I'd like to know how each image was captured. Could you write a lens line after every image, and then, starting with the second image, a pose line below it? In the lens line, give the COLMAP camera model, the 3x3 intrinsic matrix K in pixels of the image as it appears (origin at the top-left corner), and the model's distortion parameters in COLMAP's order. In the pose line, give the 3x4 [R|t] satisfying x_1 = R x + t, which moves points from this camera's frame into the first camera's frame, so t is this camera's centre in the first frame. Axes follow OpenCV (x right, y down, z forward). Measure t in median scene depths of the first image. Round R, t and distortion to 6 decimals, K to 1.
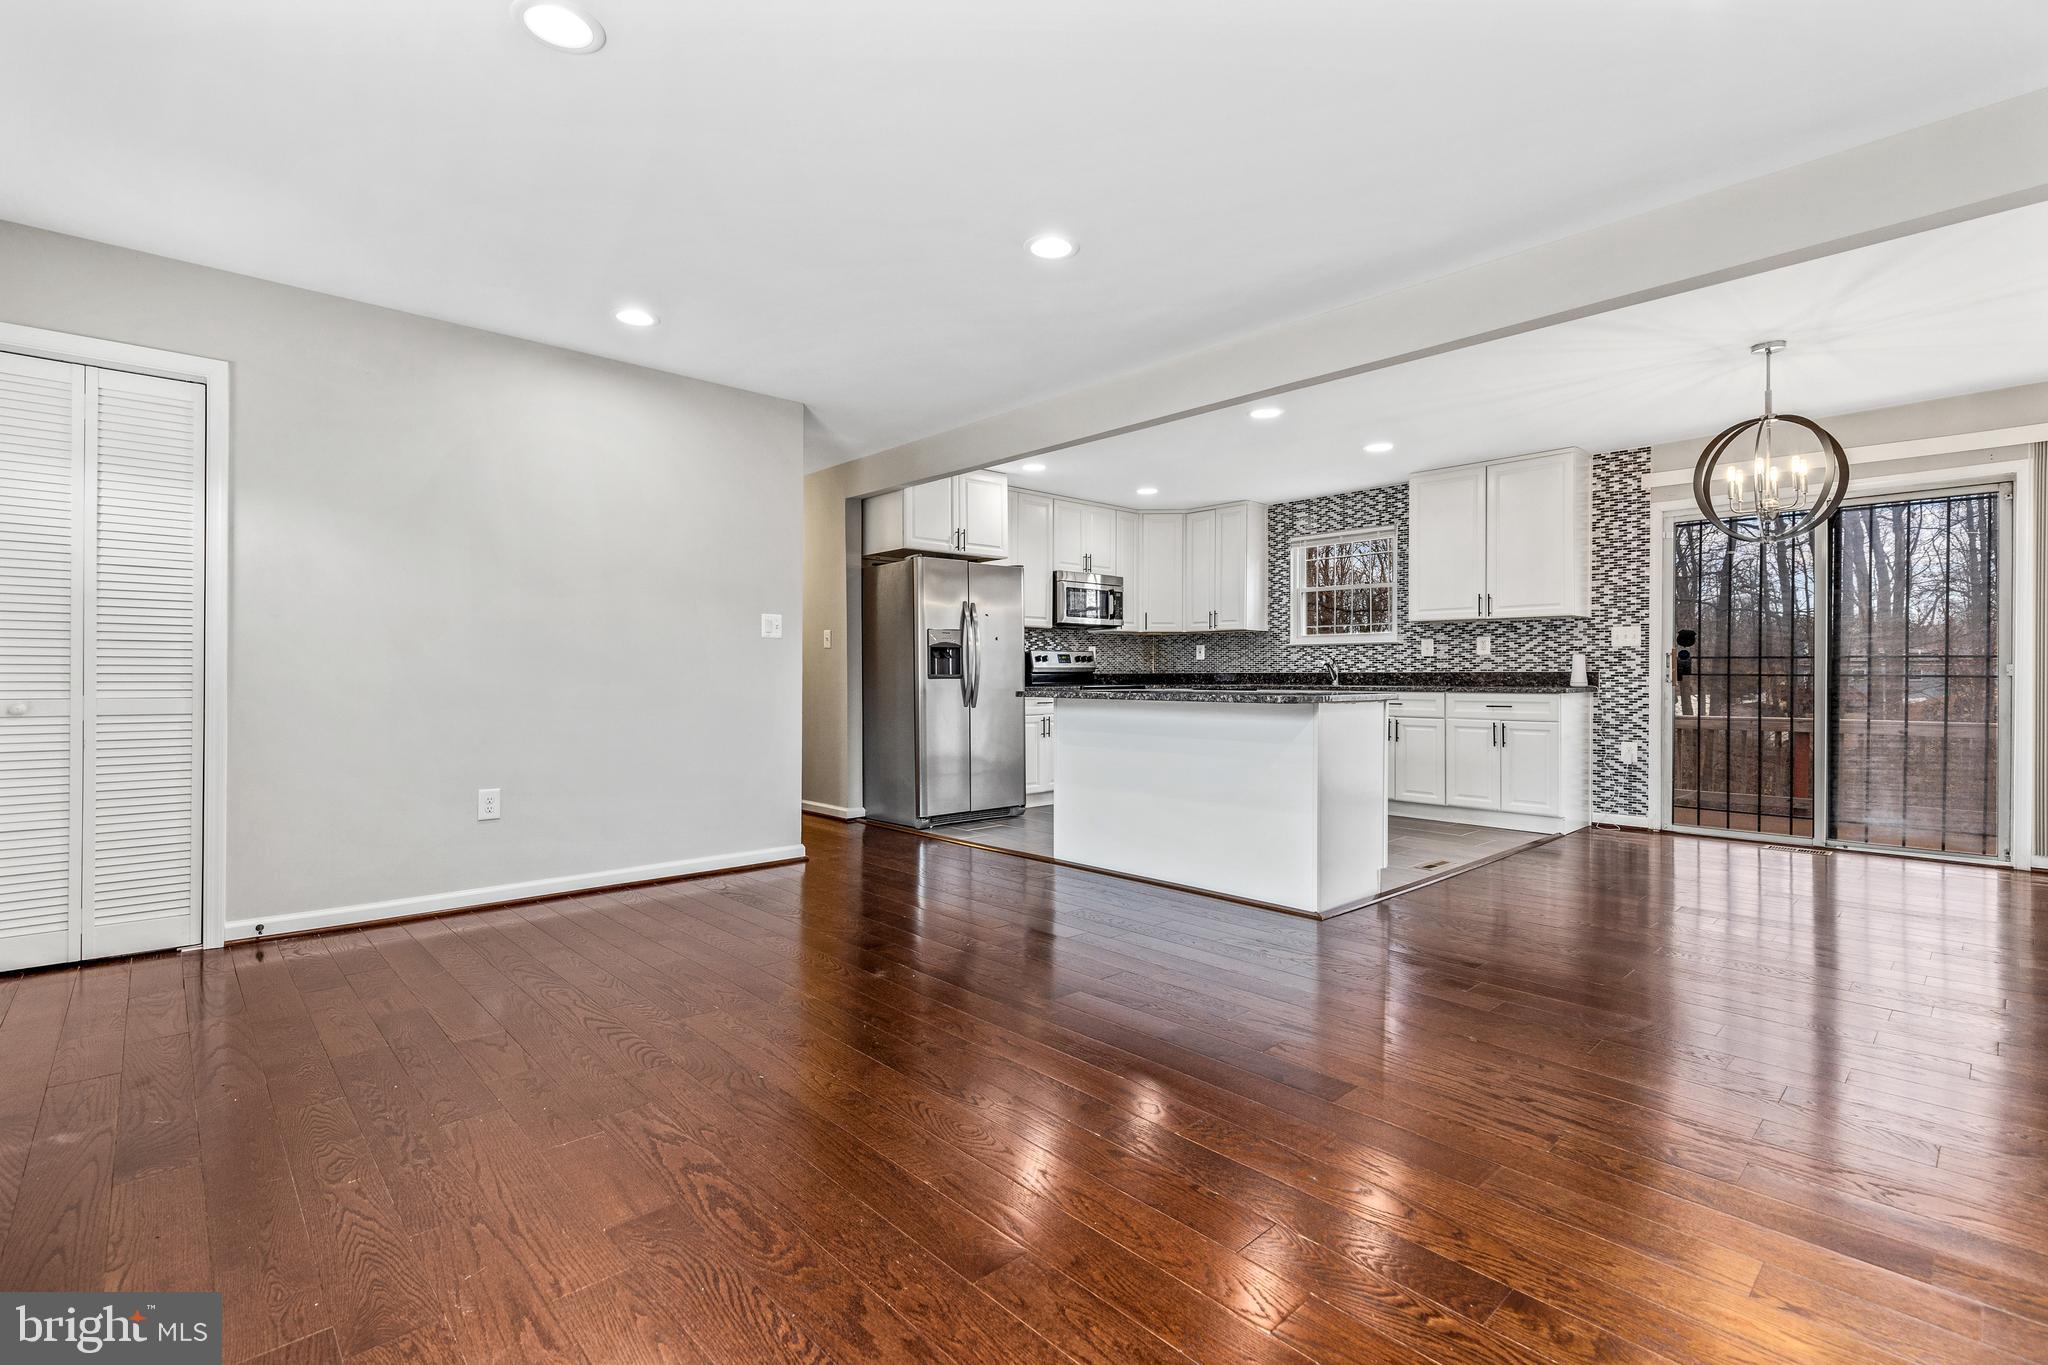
lens RADIAL K [[923.3, 0, 1007.7], [0, 923.3, 676.9], [0, 0, 1]] dist [0.008029, -0.002656]
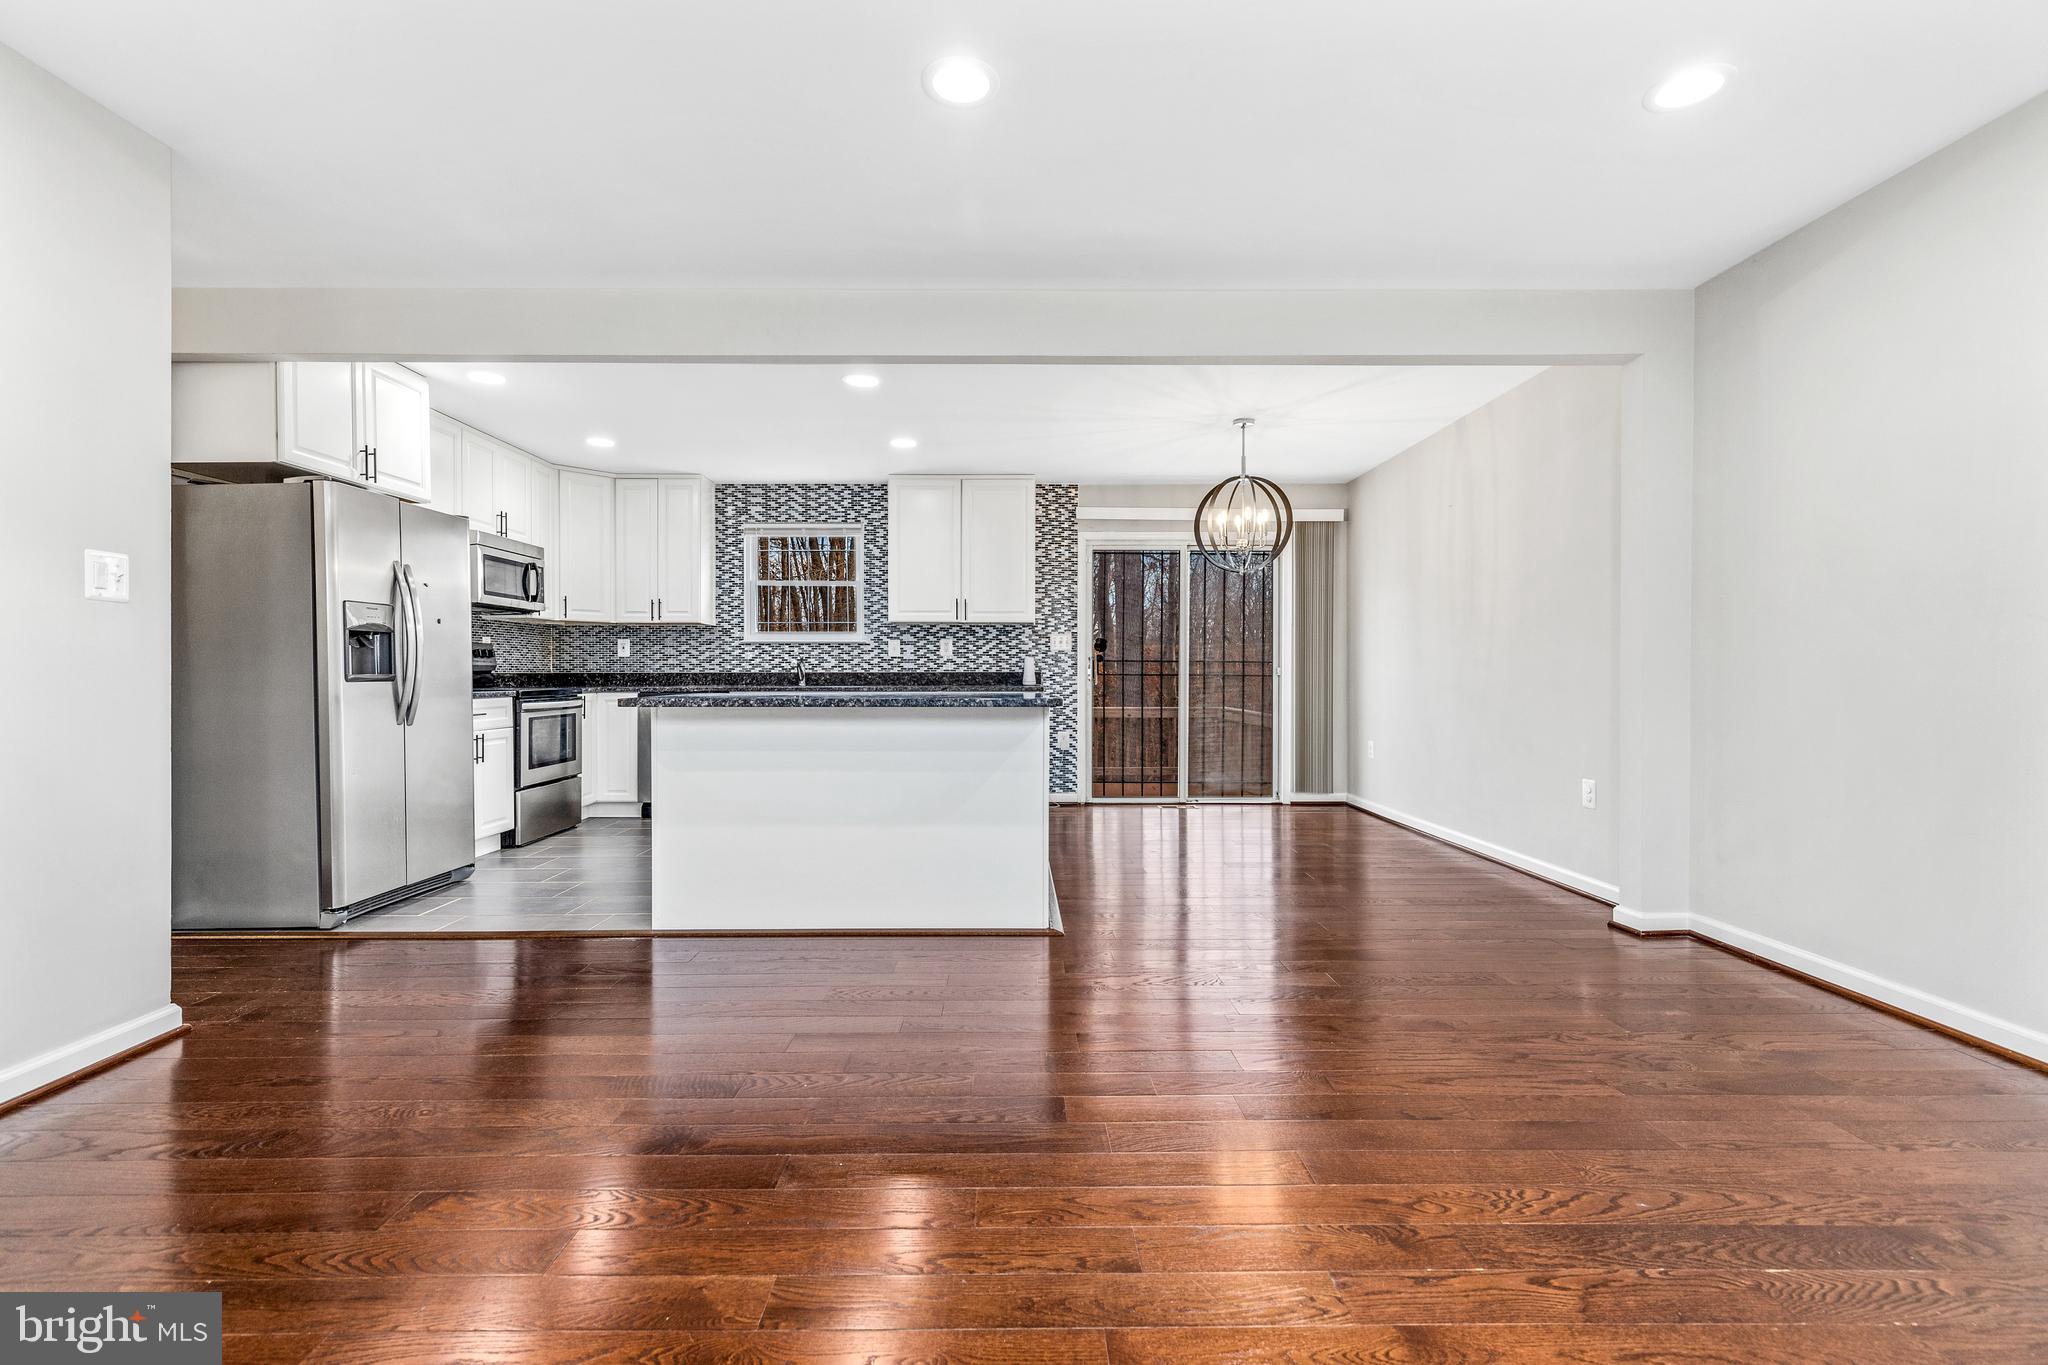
lens RADIAL K [[923.3, 0, 1014.4], [0, 923.3, 678.5], [0, 0, 1]] dist [0.008029, -0.002656]
pose [[0.670054, -0.003521, 0.742304, -0.243918], [0.002225, 0.999994, 0.002735, -0.000896], [-0.742309, -0.000181, 0.670057, 0.254499]]
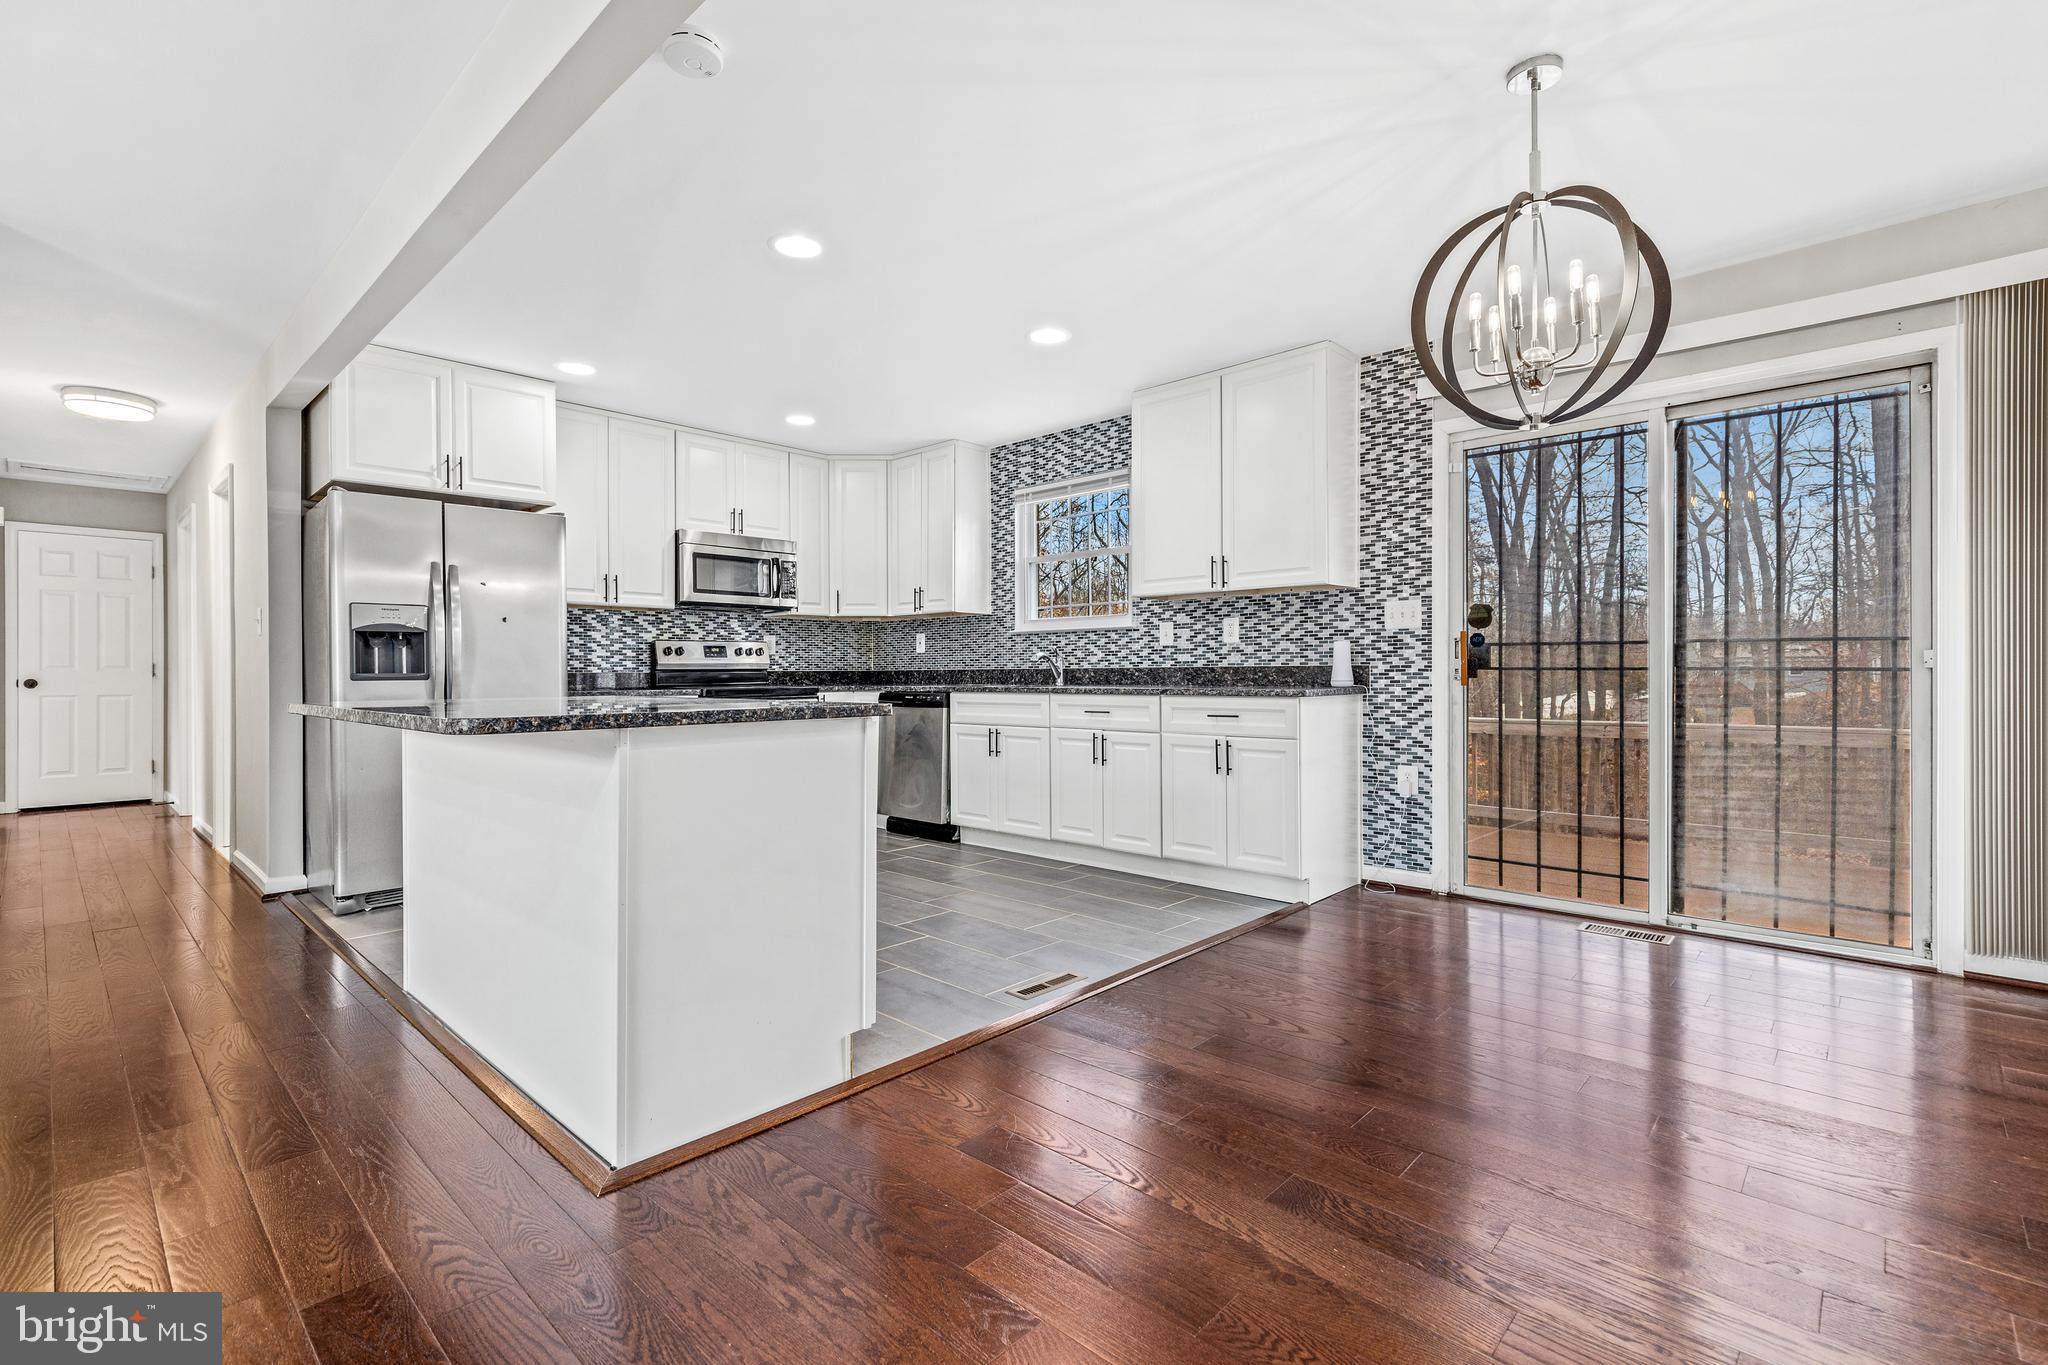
lens RADIAL K [[923.3, 0, 1008.2], [0, 923.3, 672.8], [0, 0, 1]] dist [0.008029, -0.002656]
pose [[0.997554, -0.004971, 0.069721, 0.320076], [0.005211, 0.999981, -0.003261, 0.000983], [-0.069704, 0.003617, 0.997561, 0.323395]]
